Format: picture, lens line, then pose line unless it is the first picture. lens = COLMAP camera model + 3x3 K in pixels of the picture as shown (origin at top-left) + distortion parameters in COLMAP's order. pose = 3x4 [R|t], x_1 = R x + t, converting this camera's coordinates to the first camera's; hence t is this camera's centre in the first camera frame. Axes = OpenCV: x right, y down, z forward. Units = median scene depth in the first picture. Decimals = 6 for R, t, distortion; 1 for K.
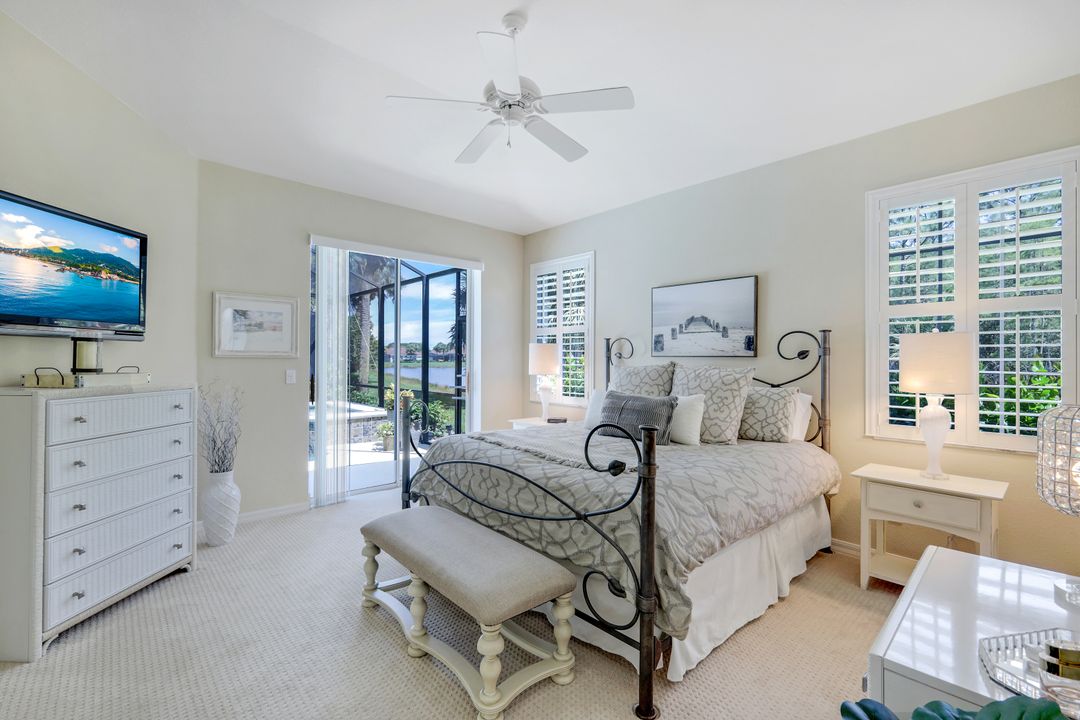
lens RADIAL K [[475.8, 0, 539.9], [0, 475.8, 348.9], [0, 0, 1]] dist [0.003894, -0.002099]
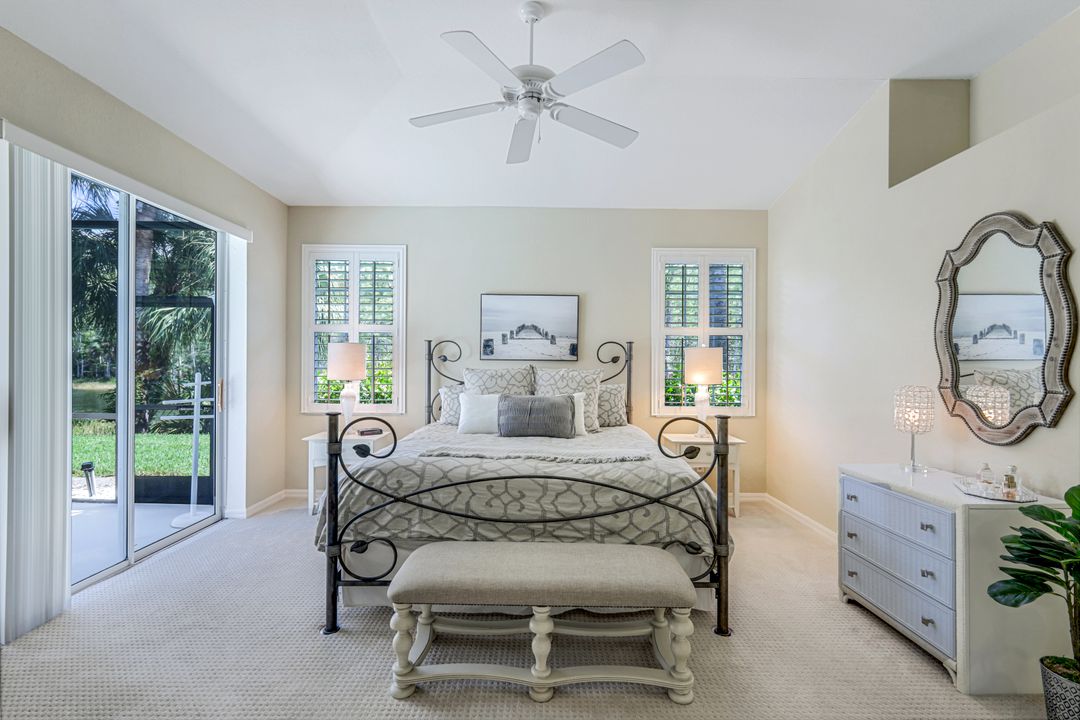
lens RADIAL K [[475.8, 0, 539.8], [0, 475.8, 355.5], [0, 0, 1]] dist [0.003894, -0.002099]
pose [[0.672837, 0.012252, 0.739689, -0.565502], [-0.020644, 0.999784, 0.002219, 0.002129], [-0.739503, -0.016763, 0.672945, 0.254766]]
